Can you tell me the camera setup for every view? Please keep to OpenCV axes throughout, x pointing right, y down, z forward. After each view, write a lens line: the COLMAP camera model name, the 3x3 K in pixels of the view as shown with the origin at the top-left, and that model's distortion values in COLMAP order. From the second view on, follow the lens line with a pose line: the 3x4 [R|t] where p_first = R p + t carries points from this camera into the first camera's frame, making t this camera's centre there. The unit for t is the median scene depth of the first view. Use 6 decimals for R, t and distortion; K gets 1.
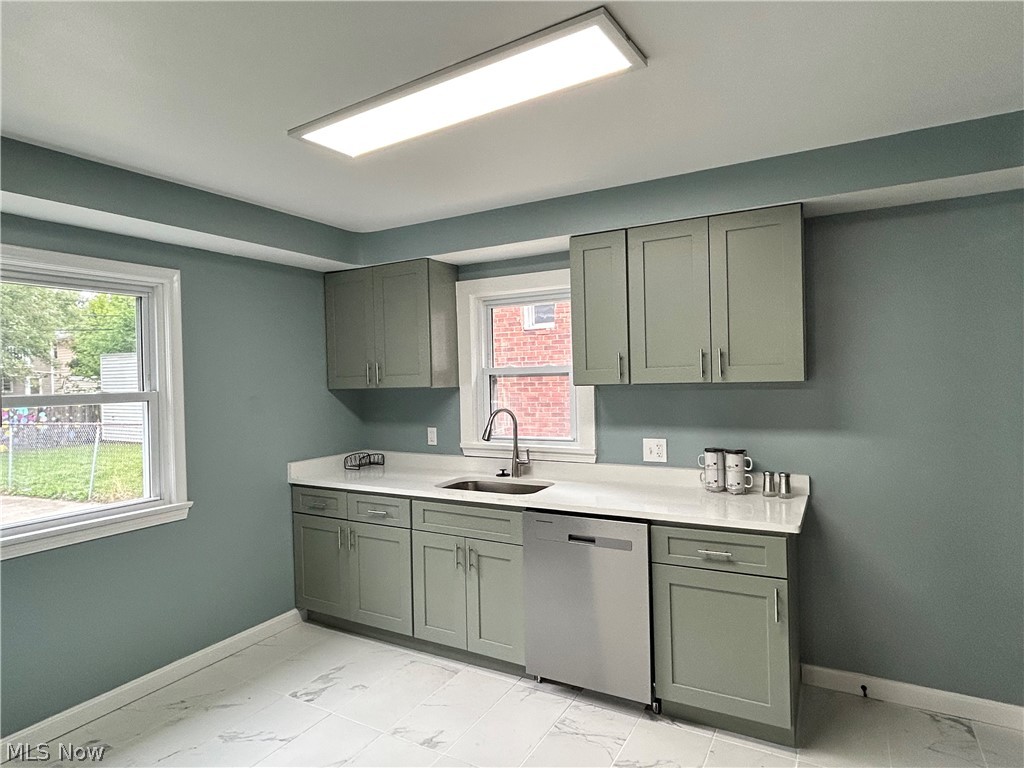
lens RADIAL K [[575.7, 0, 513.0], [0, 575.7, 381.7], [0, 0, 1]] dist [-0.013004, -0.000292]
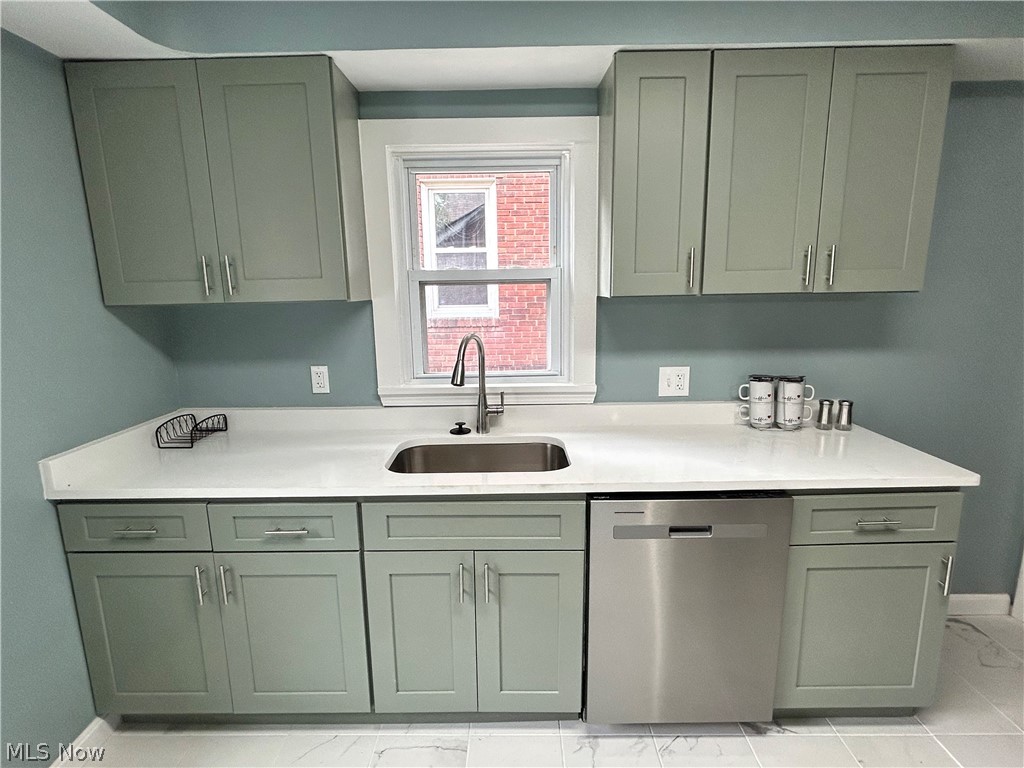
lens RADIAL K [[508.7, 0, 513.4], [0, 508.7, 384.1], [0, 0, 1]] dist [-0.009429, 0.000103]
pose [[0.876181, -0.081033, 0.475121, -0.261761], [-0.000695, 0.985552, 0.169370, 0.006524], [-0.481981, -0.148729, 0.863466, 0.496410]]
